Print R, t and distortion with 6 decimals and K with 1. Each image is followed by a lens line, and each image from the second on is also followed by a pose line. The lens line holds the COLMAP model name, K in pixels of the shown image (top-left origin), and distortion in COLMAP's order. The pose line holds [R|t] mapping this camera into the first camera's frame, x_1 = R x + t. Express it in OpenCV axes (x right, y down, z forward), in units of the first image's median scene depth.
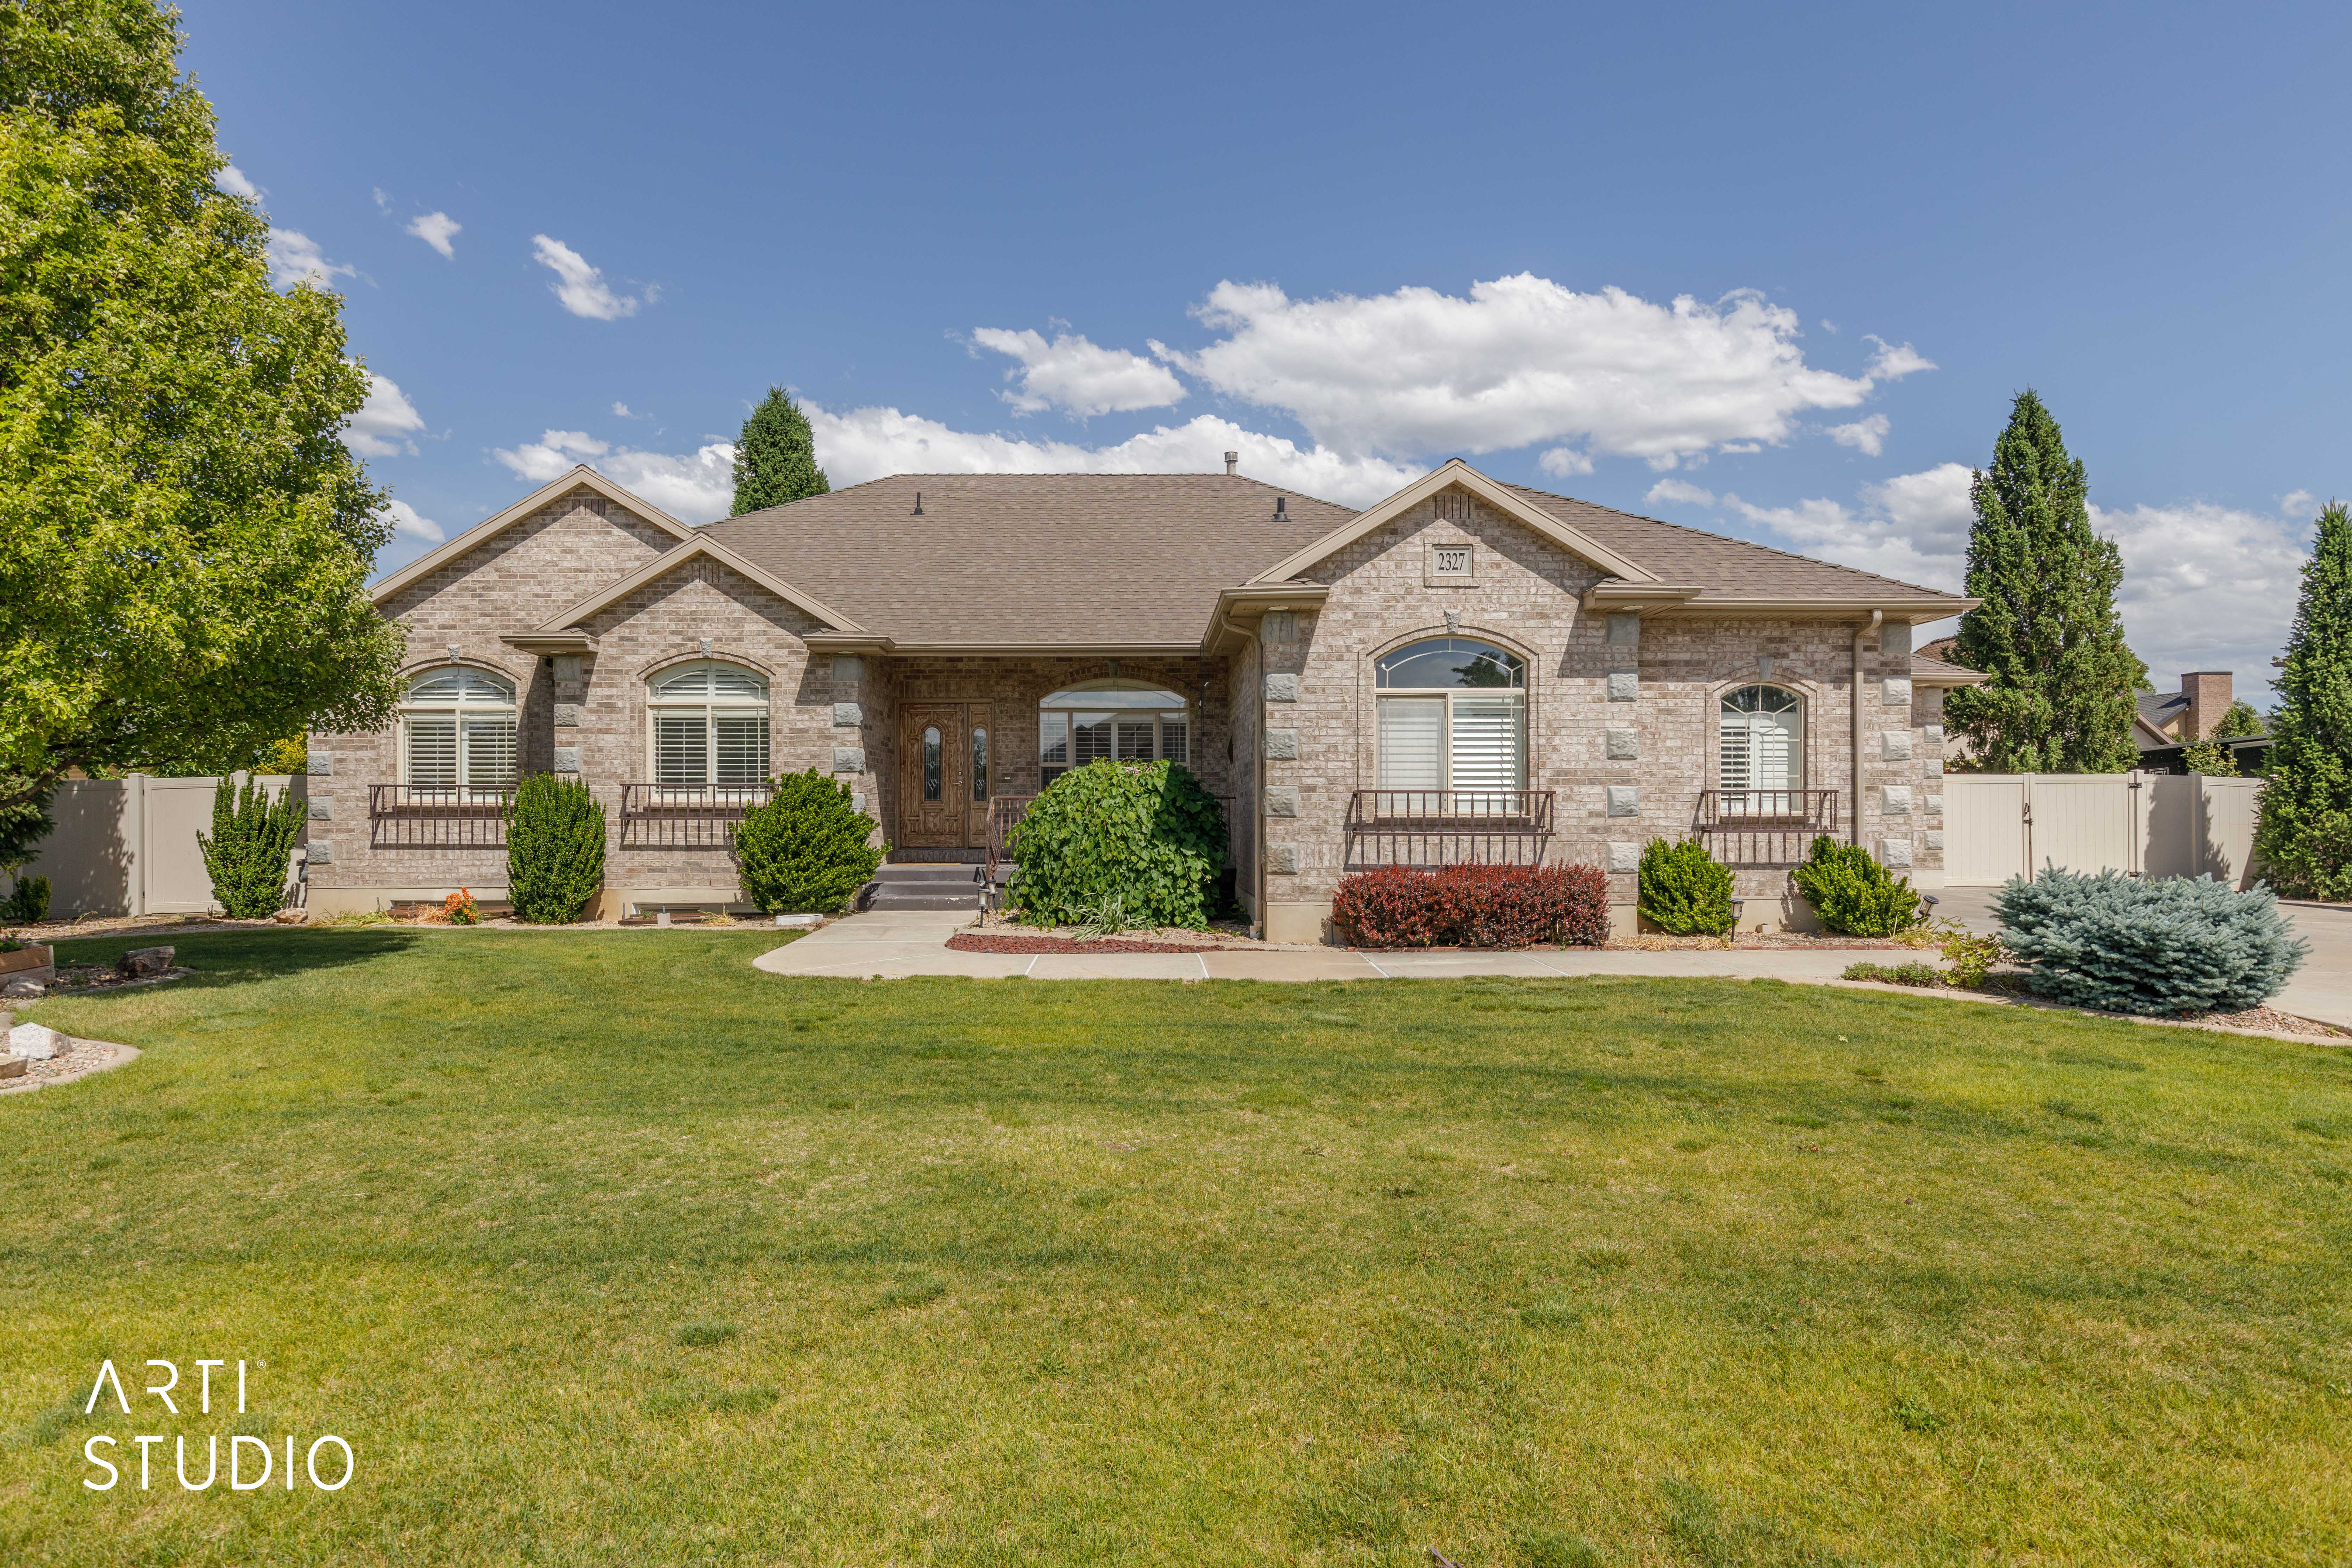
lens RADIAL K [[1266.6, 0, 1182.5], [0, 1266.6, 840.6], [0, 0, 1]] dist [-0.009599, 0.006855]
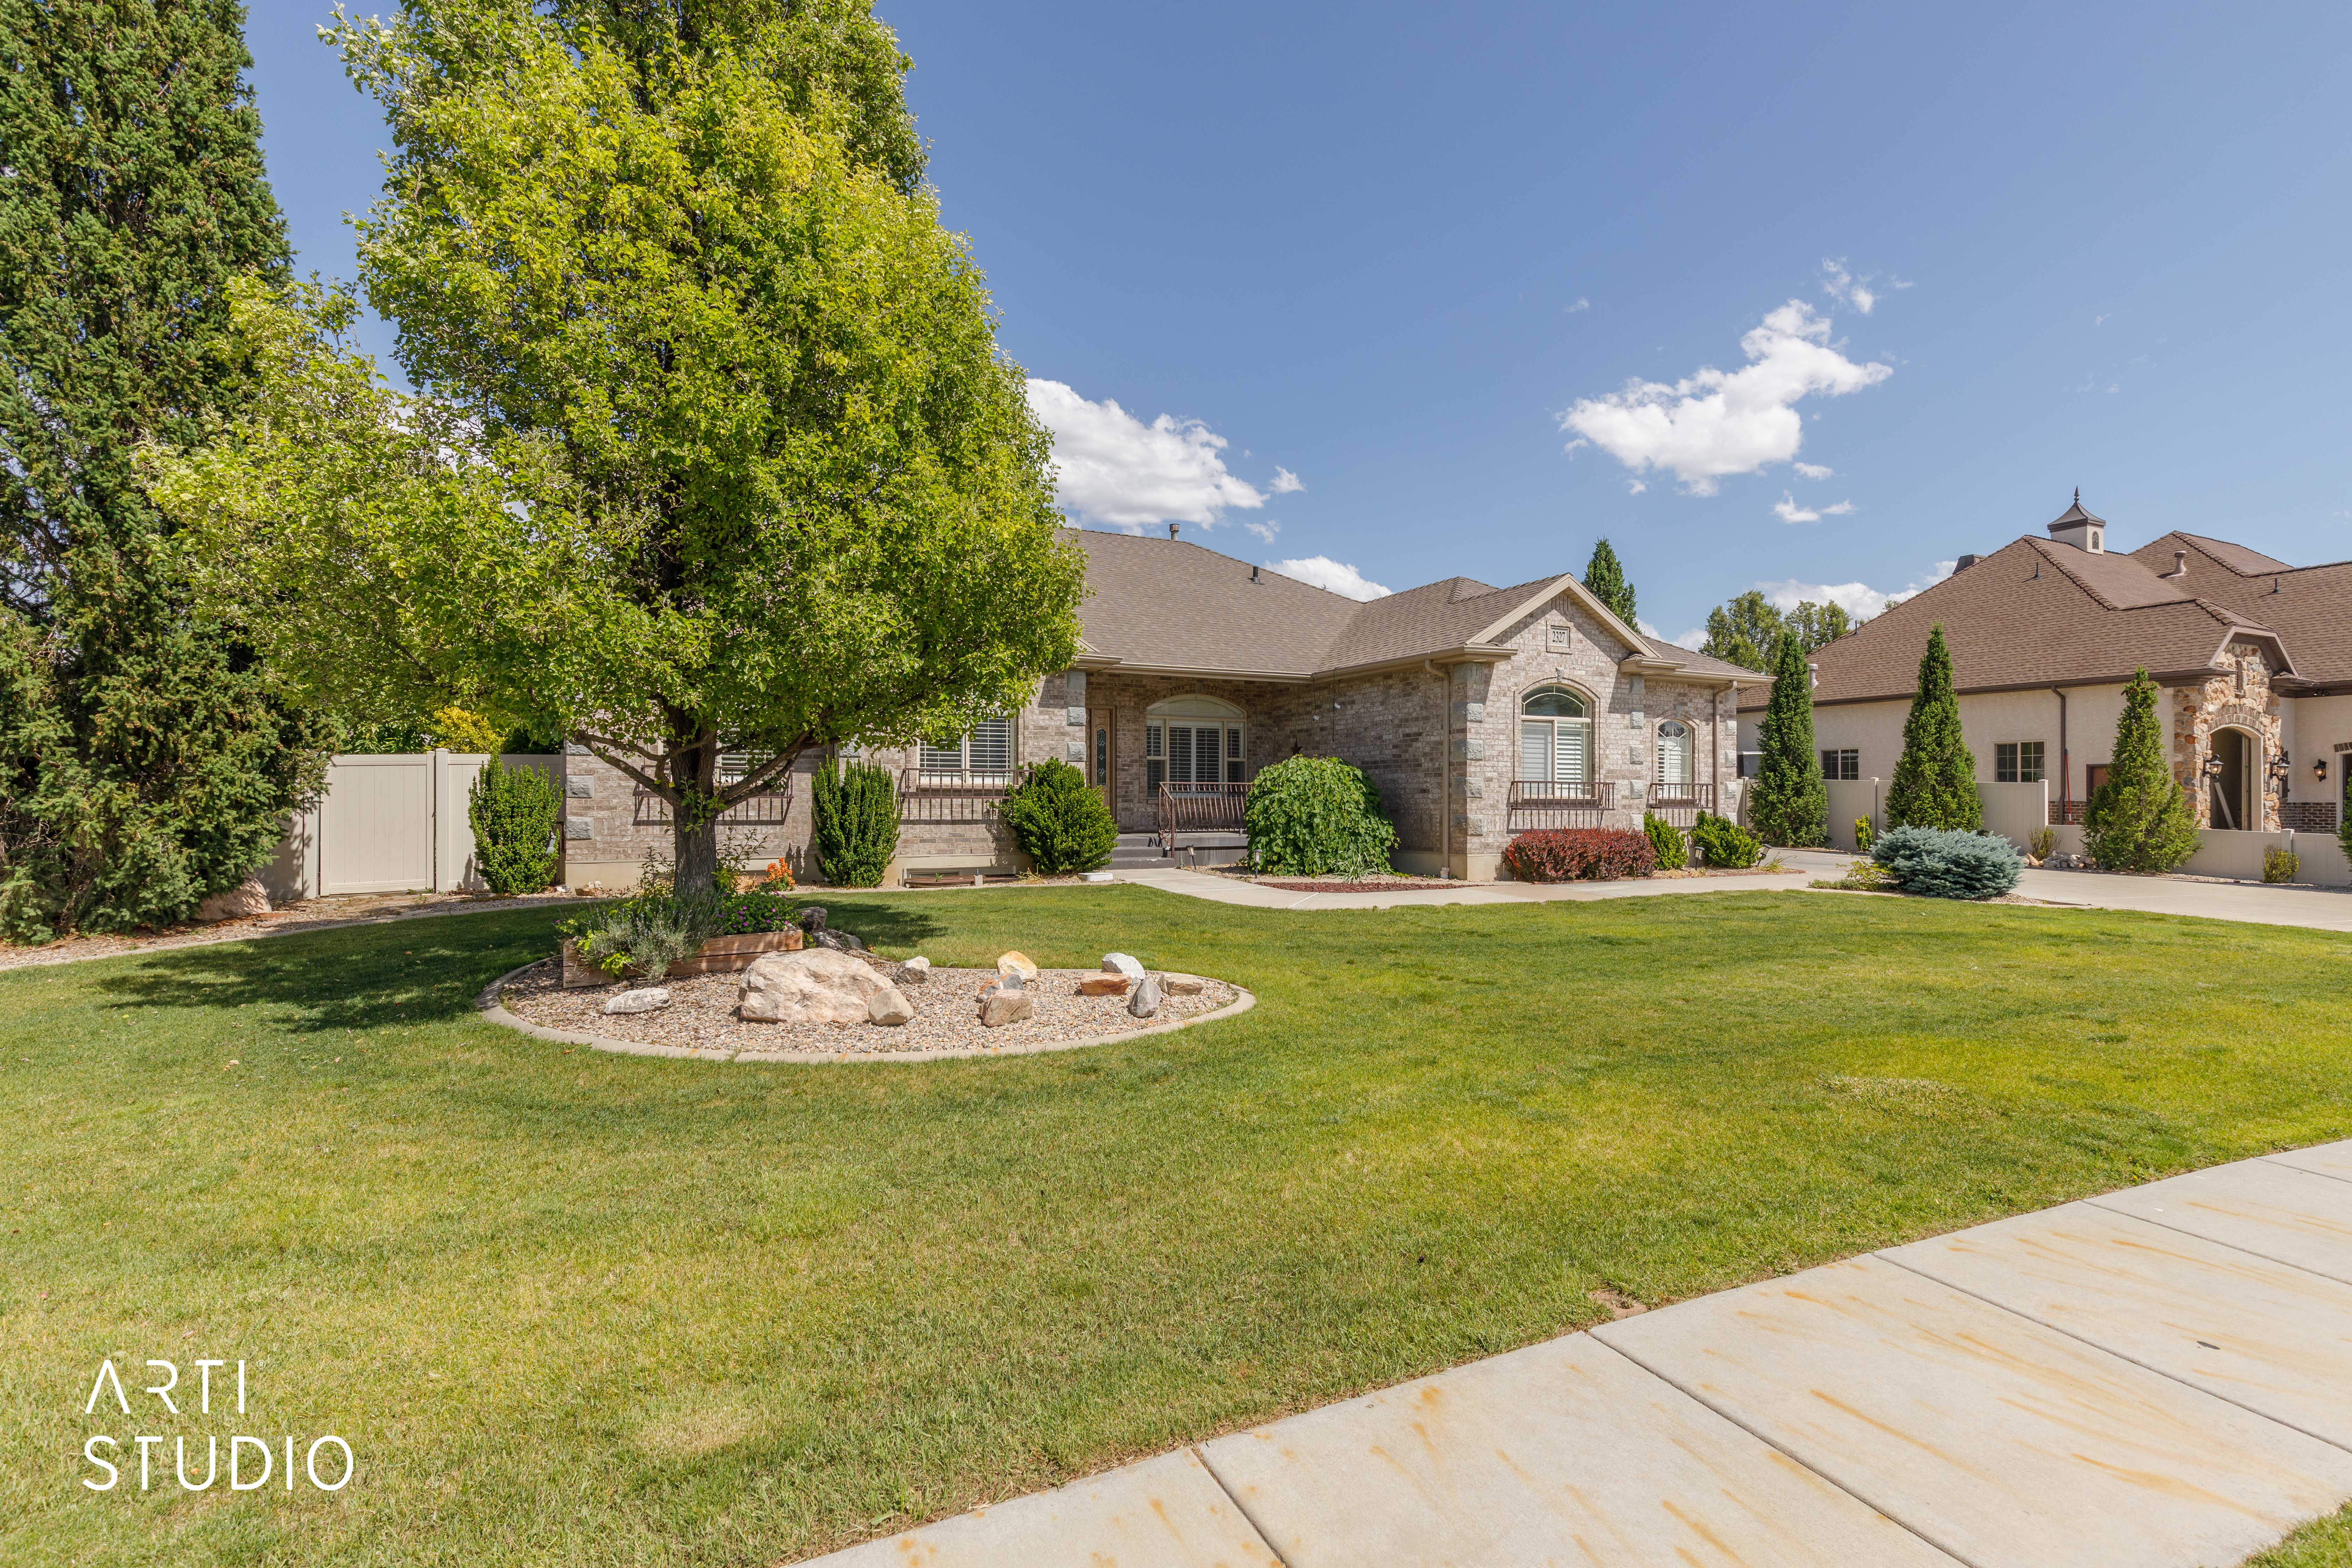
lens RADIAL K [[1024.2, 0, 1155.7], [0, 1024.2, 803.7], [0, 0, 1]] dist [-0.009687, 0.000196]
pose [[0.918786, 0.001859, 0.394753, -0.599691], [0.004387, 0.999879, -0.014919, 0.003650], [-0.394733, 0.015439, 0.918666, 0.022469]]
